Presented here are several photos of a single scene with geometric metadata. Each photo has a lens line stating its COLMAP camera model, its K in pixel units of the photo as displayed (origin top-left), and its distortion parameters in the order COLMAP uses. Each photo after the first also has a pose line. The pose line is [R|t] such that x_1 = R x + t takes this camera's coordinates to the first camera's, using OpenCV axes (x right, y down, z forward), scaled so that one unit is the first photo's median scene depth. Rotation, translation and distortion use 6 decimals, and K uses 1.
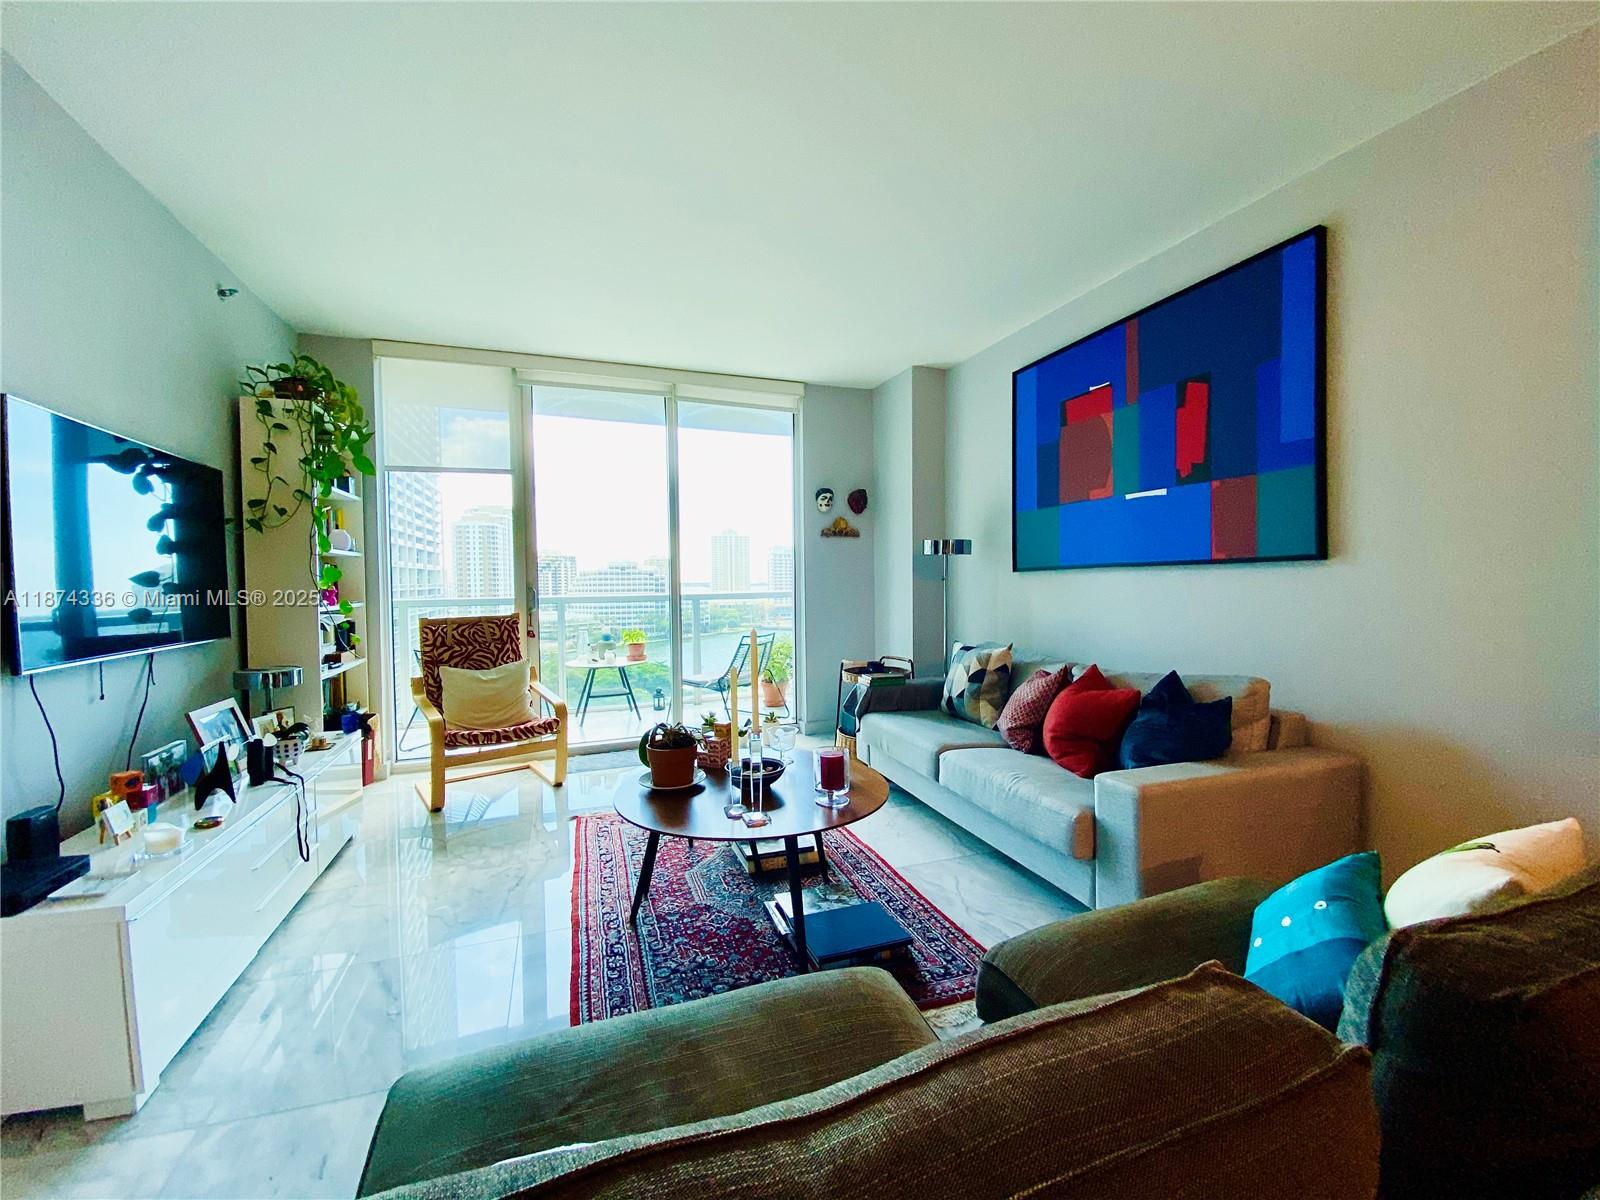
lens RADIAL K [[645.5, 0, 789.5], [0, 645.5, 596.9], [0, 0, 1]] dist [0.000915, -0.015720]
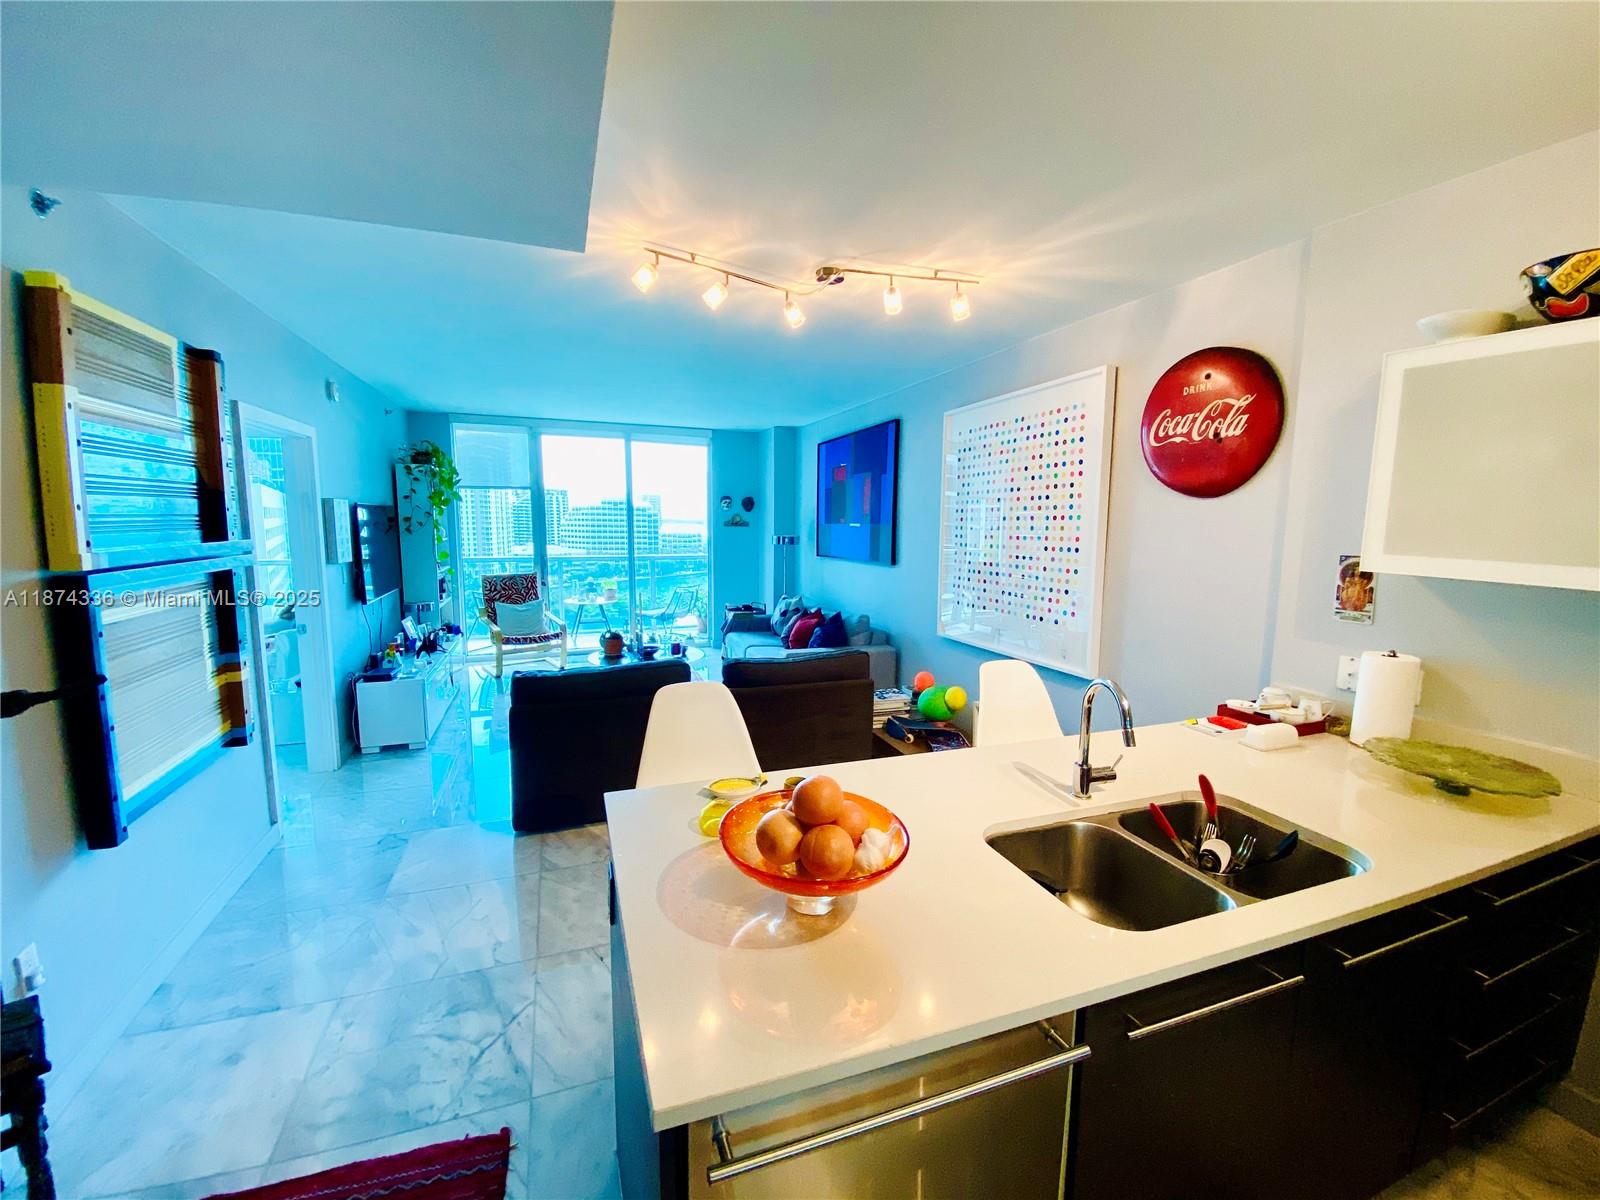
lens RADIAL K [[651.8, 0, 797.9], [0, 651.8, 597.3], [0, 0, 1]] dist [0.019435, -0.017112]
pose [[0.999614, 0.020011, 0.019249, 0.267503], [-0.021732, 0.995358, 0.093755, -0.095332], [-0.017284, -0.094137, 0.995409, -0.828897]]
